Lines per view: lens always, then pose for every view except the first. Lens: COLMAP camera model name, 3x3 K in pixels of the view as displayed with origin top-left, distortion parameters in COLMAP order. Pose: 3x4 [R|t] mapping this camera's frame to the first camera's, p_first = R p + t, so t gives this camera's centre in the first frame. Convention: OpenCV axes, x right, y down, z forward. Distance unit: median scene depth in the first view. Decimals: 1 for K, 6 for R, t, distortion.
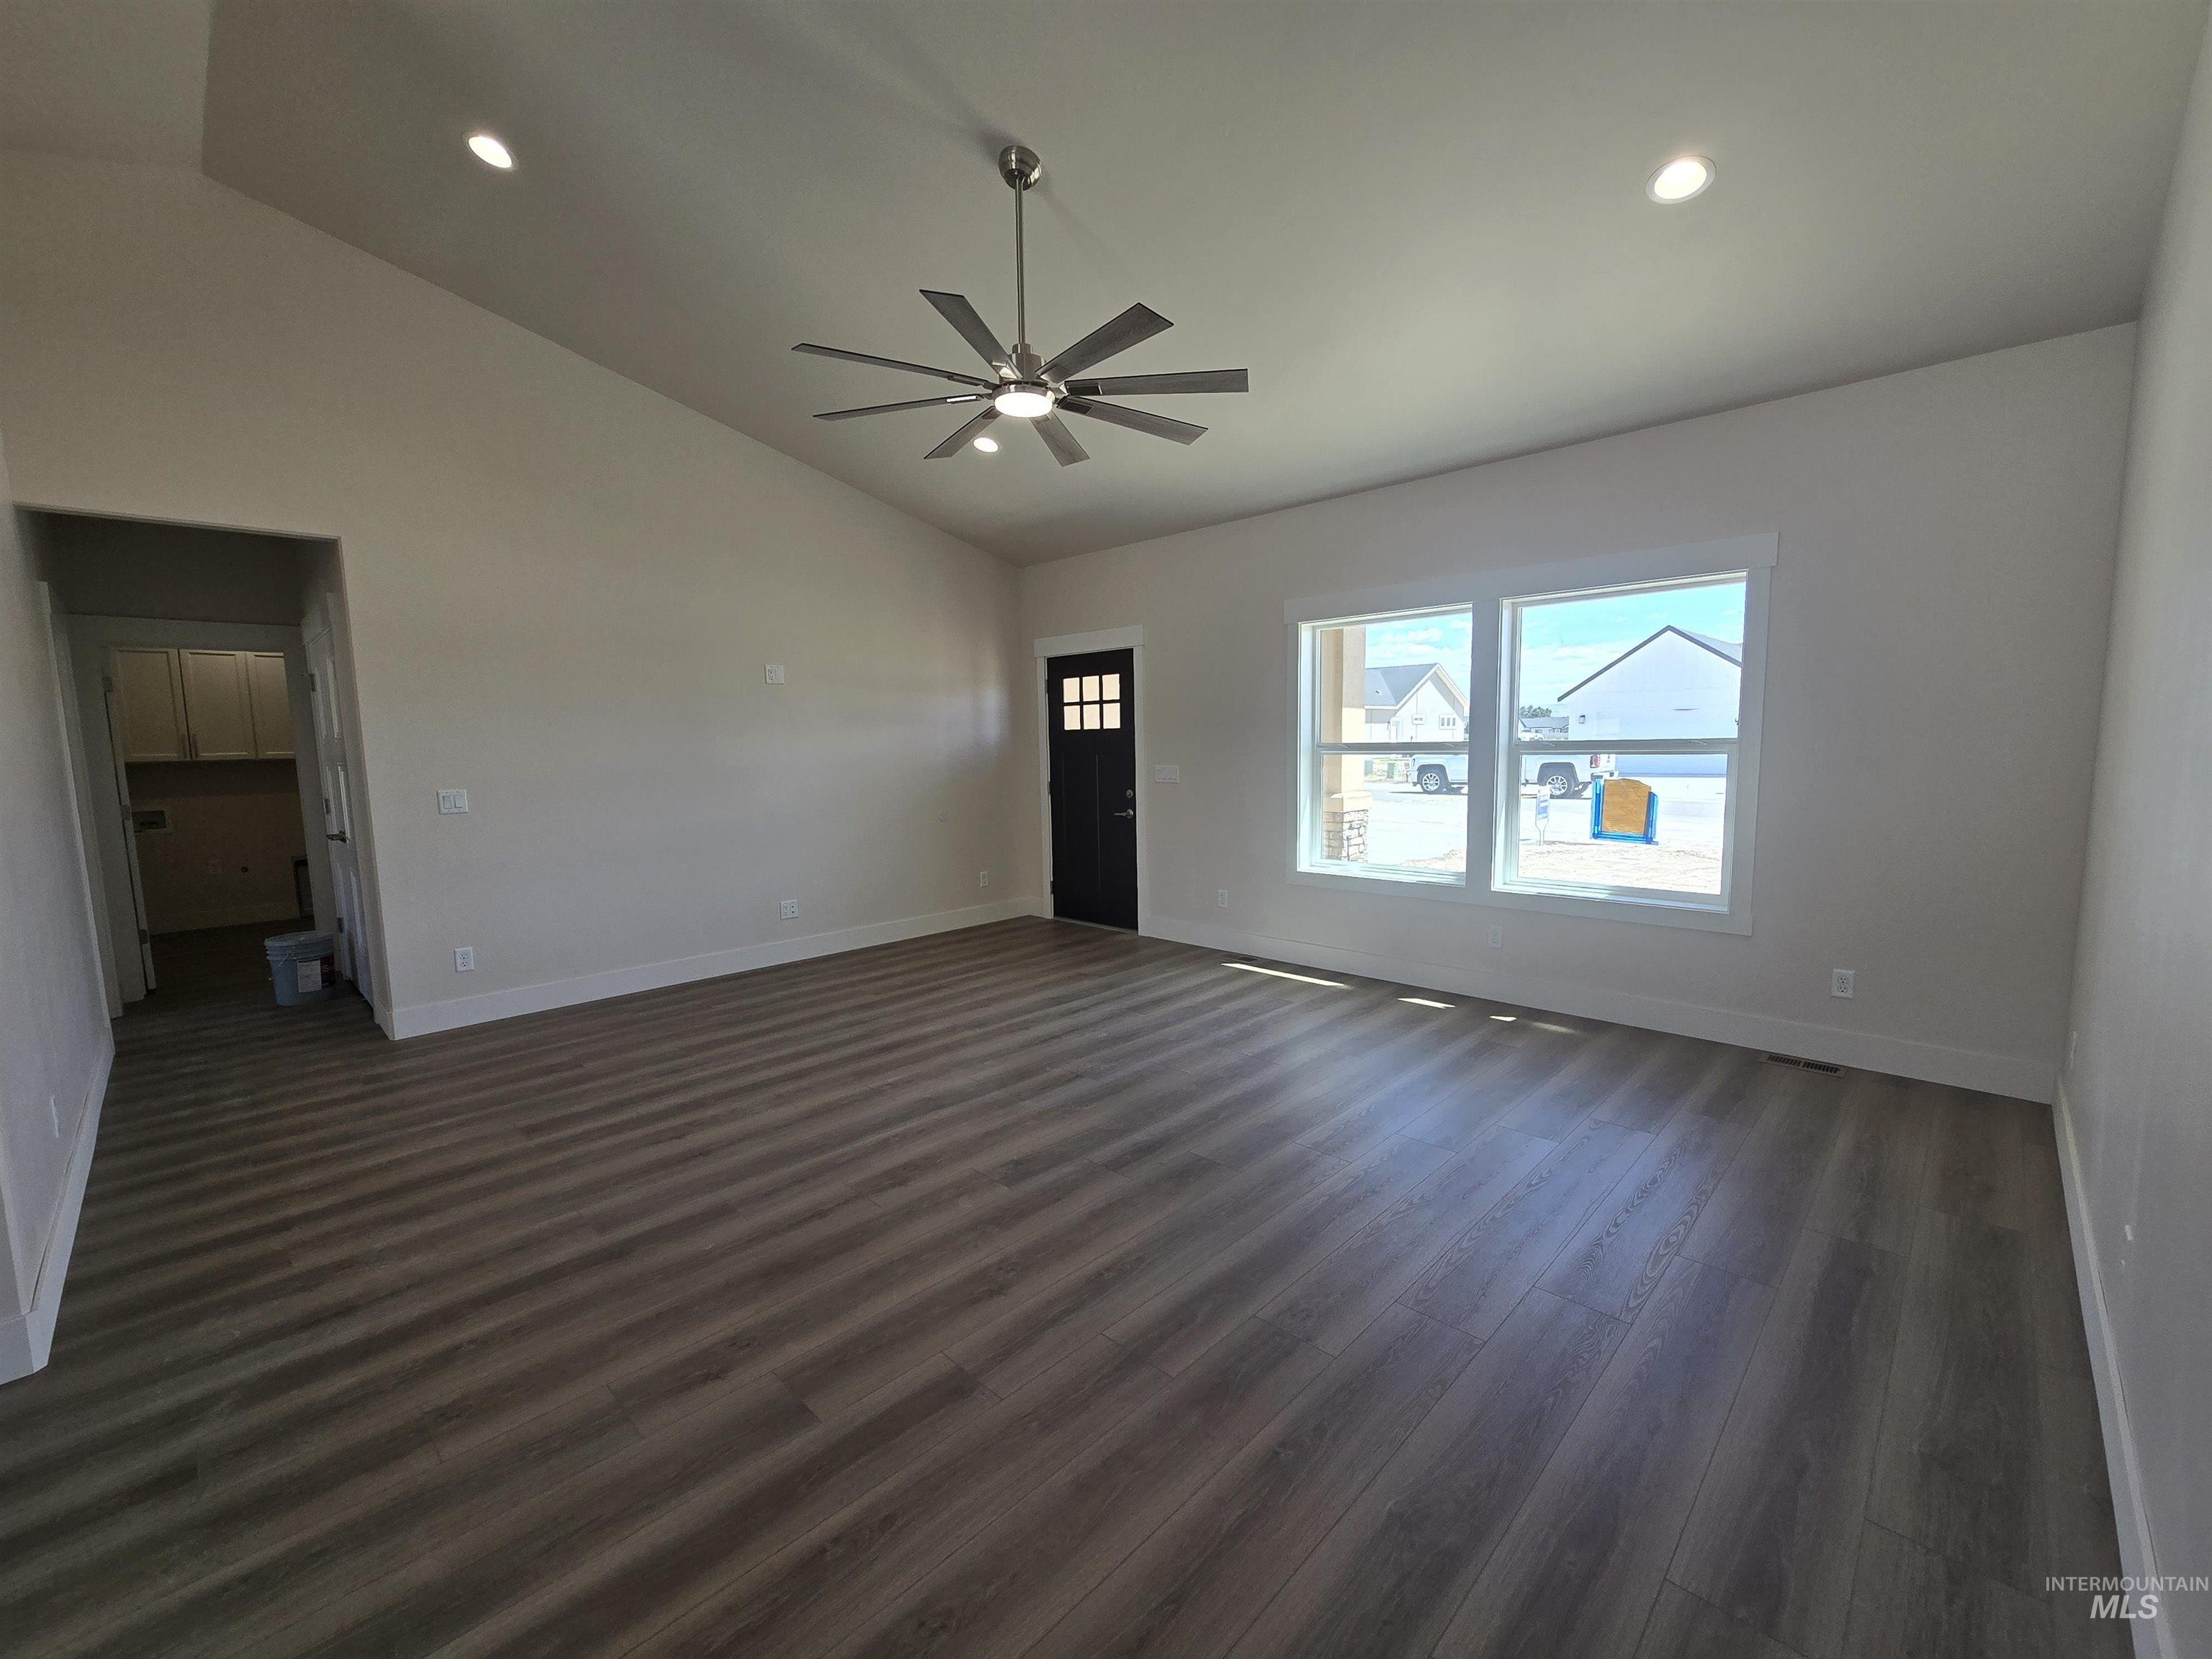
lens RADIAL K [[907.6, 0, 1100.9], [0, 907.6, 837.0], [0, 0, 1]] dist [-0.000275, -0.000231]
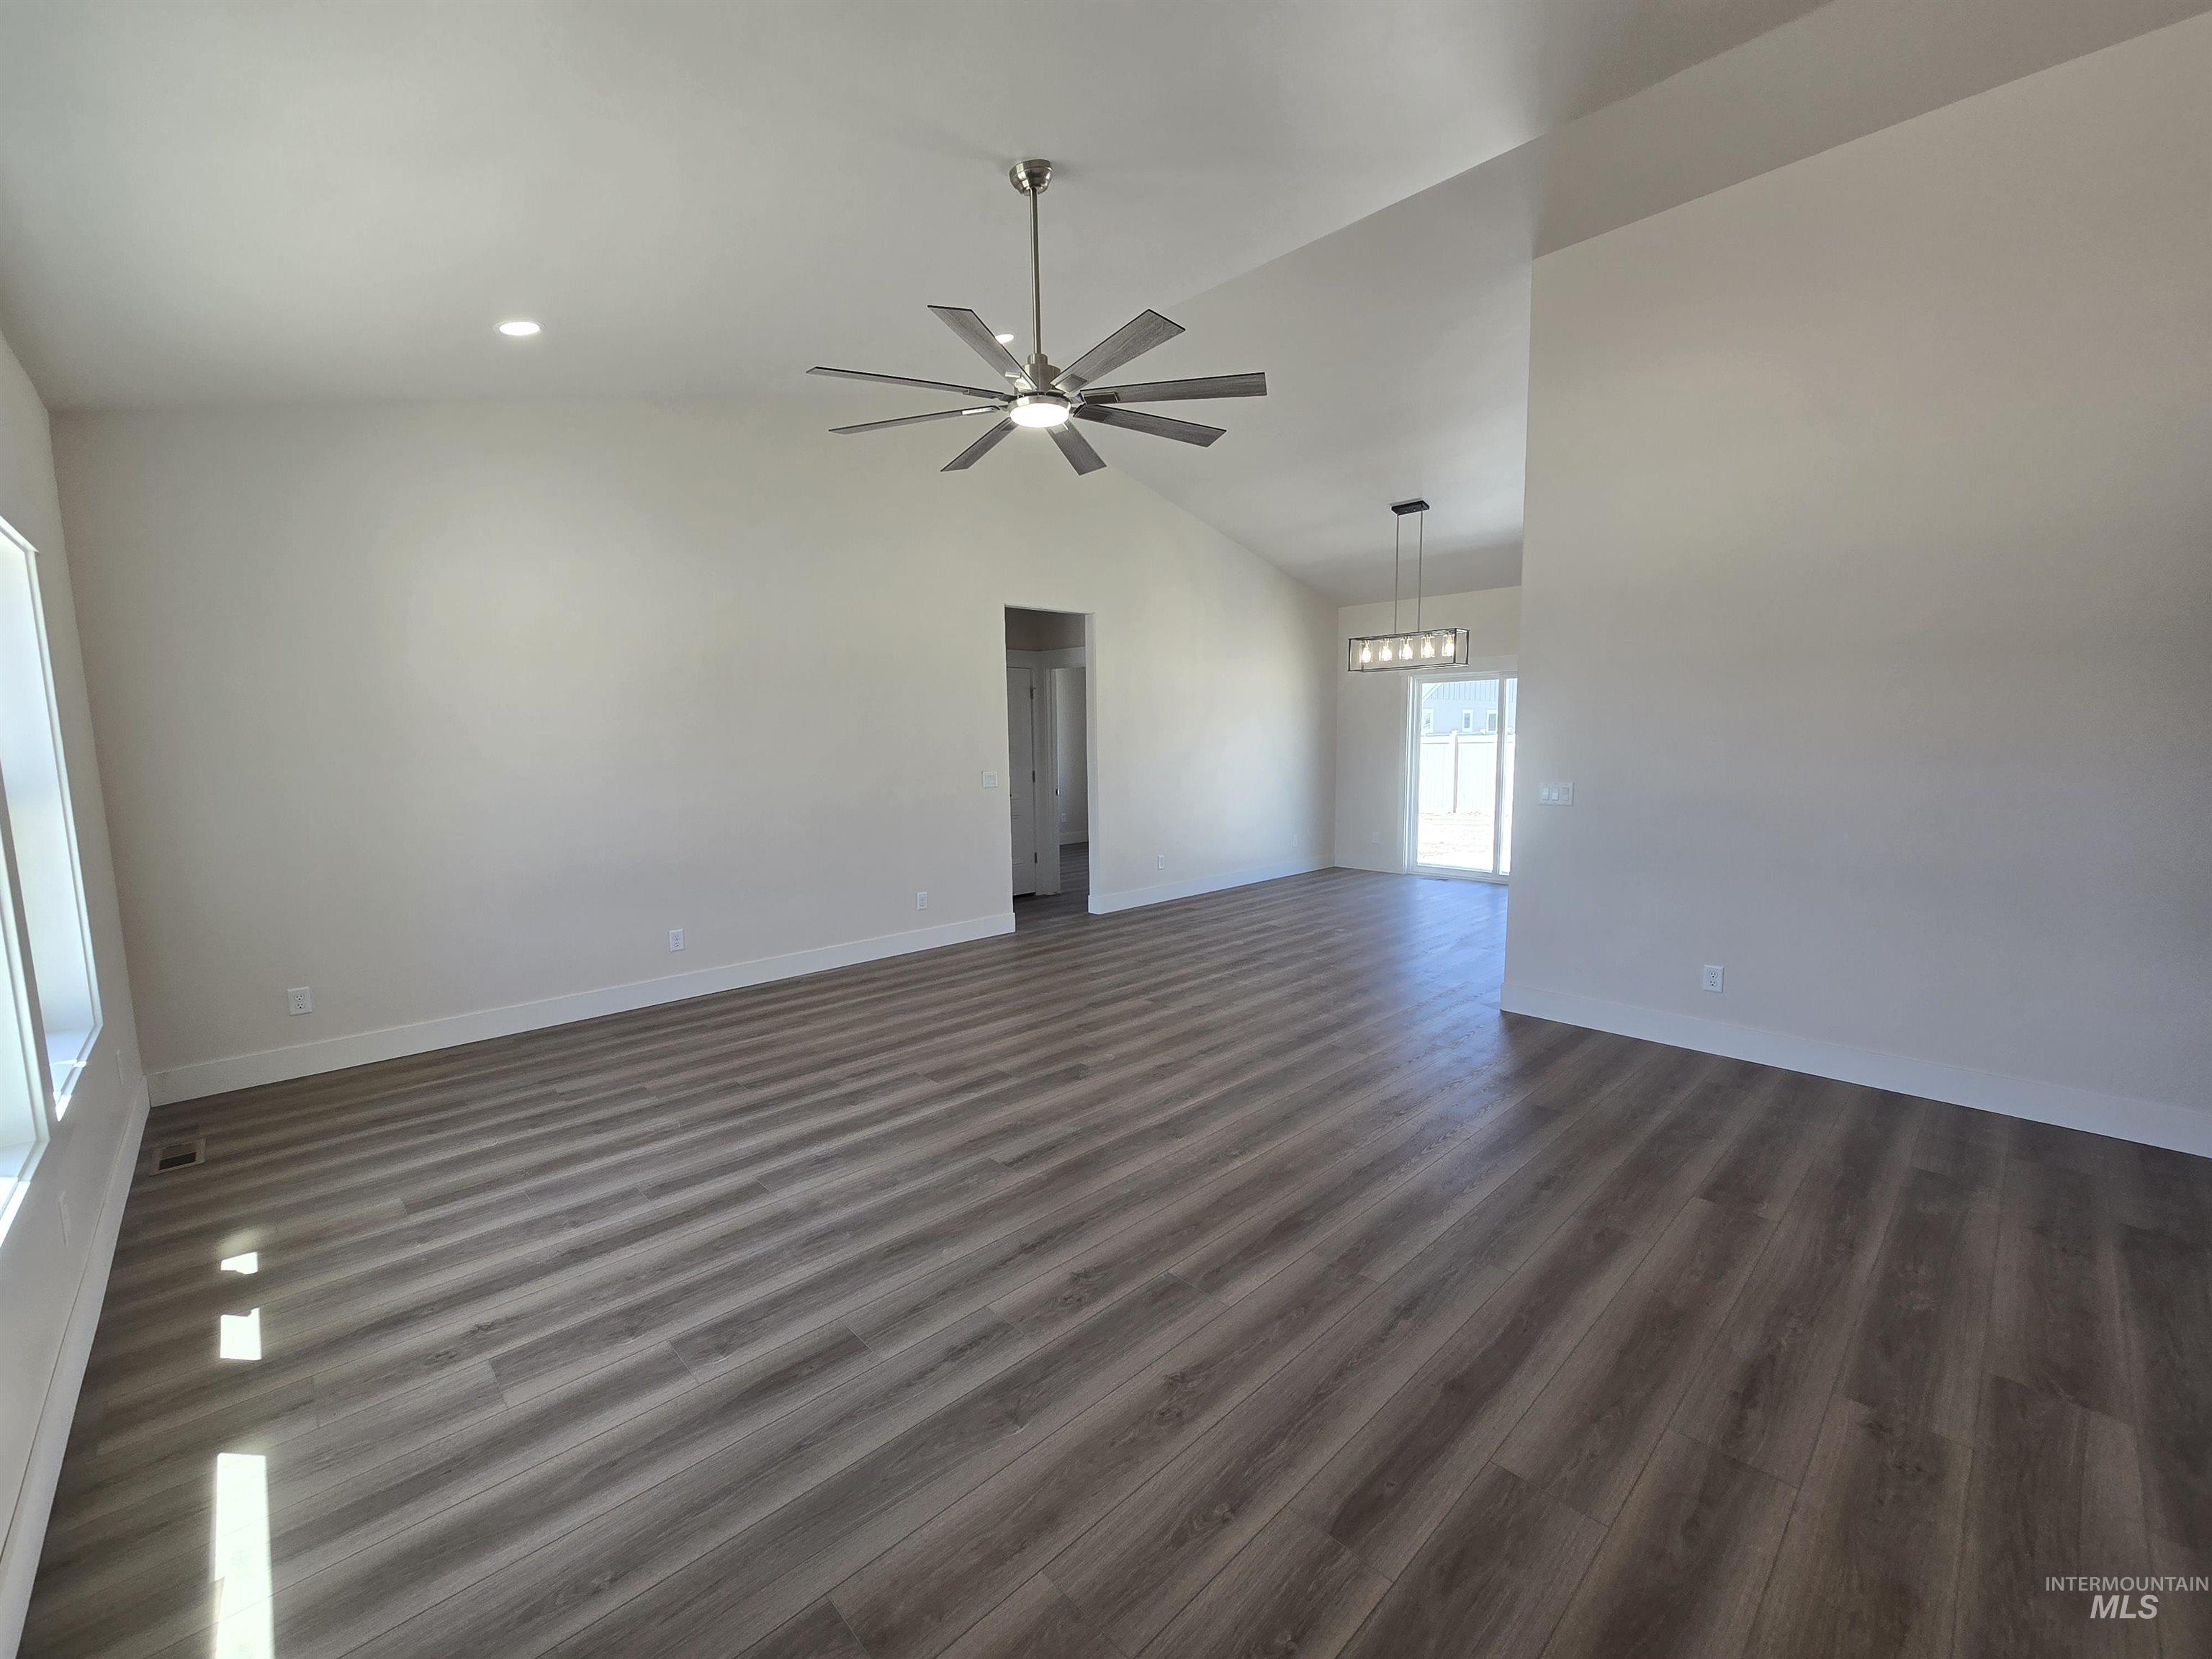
lens RADIAL K [[907.6, 0, 1100.9], [0, 907.6, 837.0], [0, 0, 1]] dist [-0.000275, -0.000231]
pose [[-0.998938, 0.027901, 0.036666, -0.136325], [0.035334, 0.974635, 0.220993, -0.189970], [-0.029570, 0.222054, -0.974586, 1.616067]]
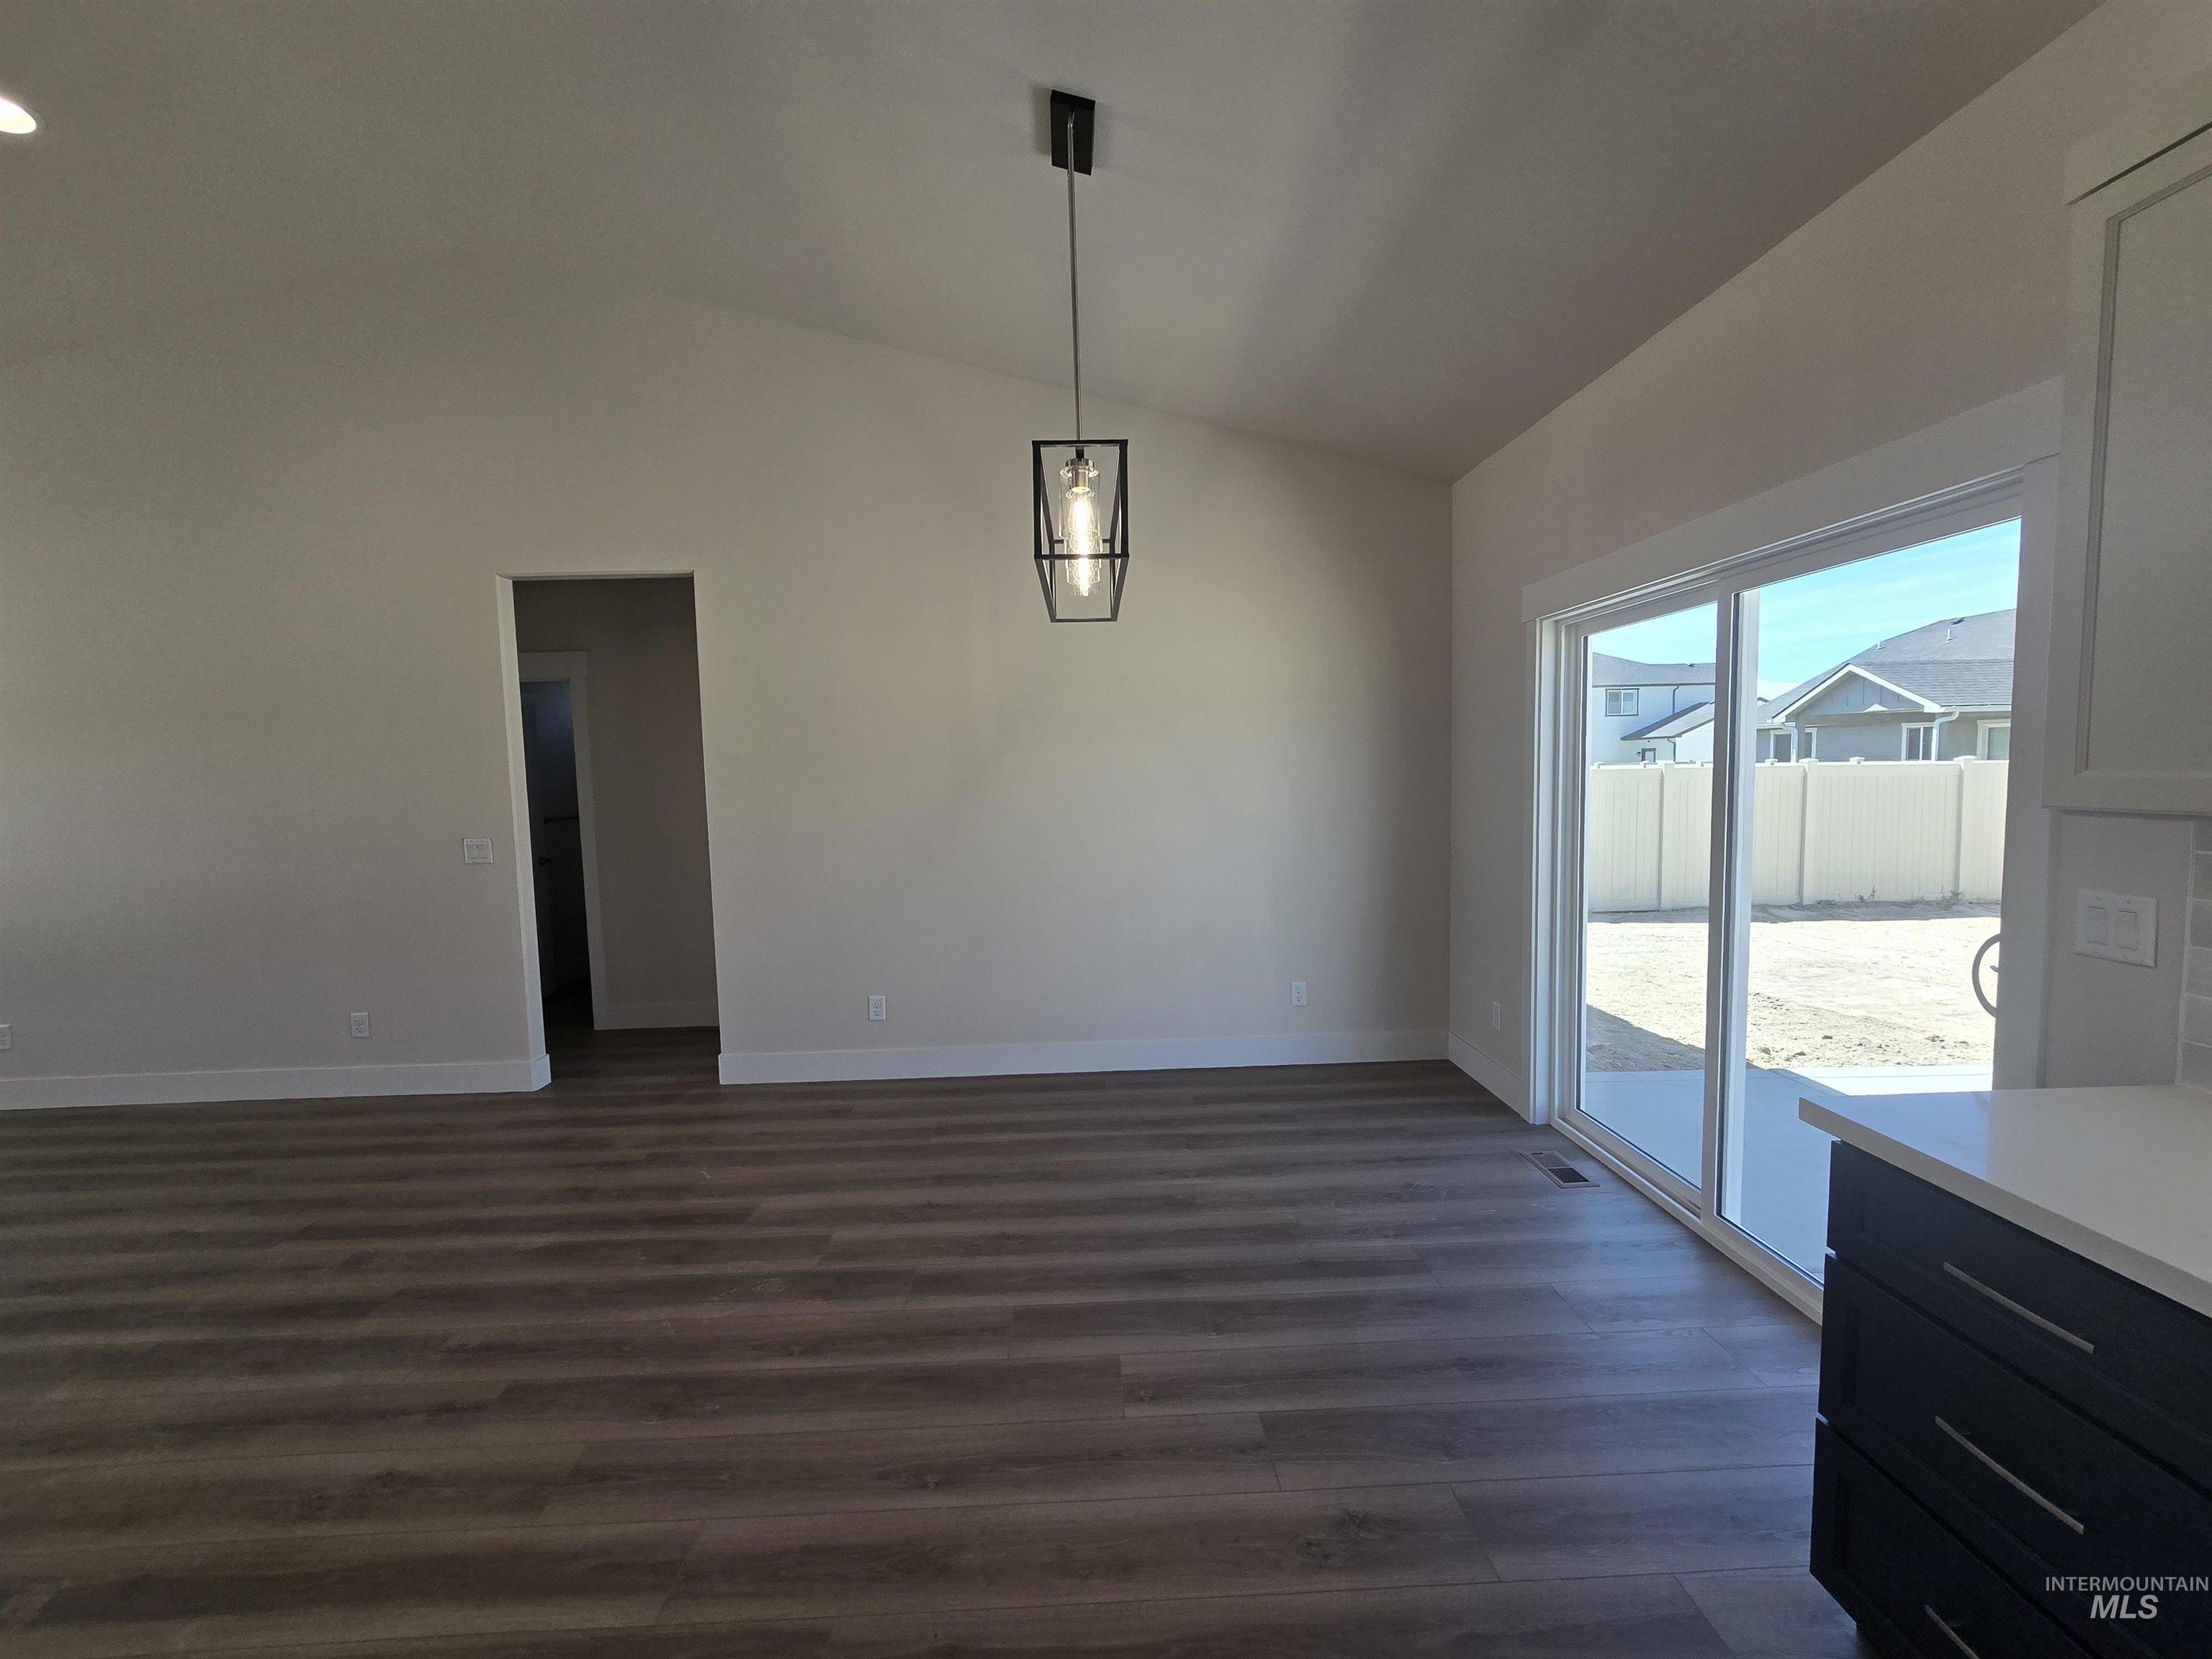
lens RADIAL K [[896.4, 0, 1102.2], [0, 896.4, 864.3], [0, 0, 1]] dist [-0.000697, -0.000238]
pose [[-0.729016, -0.039664, 0.683346, -1.100336], [0.110444, 0.978423, 0.174617, -0.026544], [-0.675527, 0.202771, -0.708905, 0.279115]]
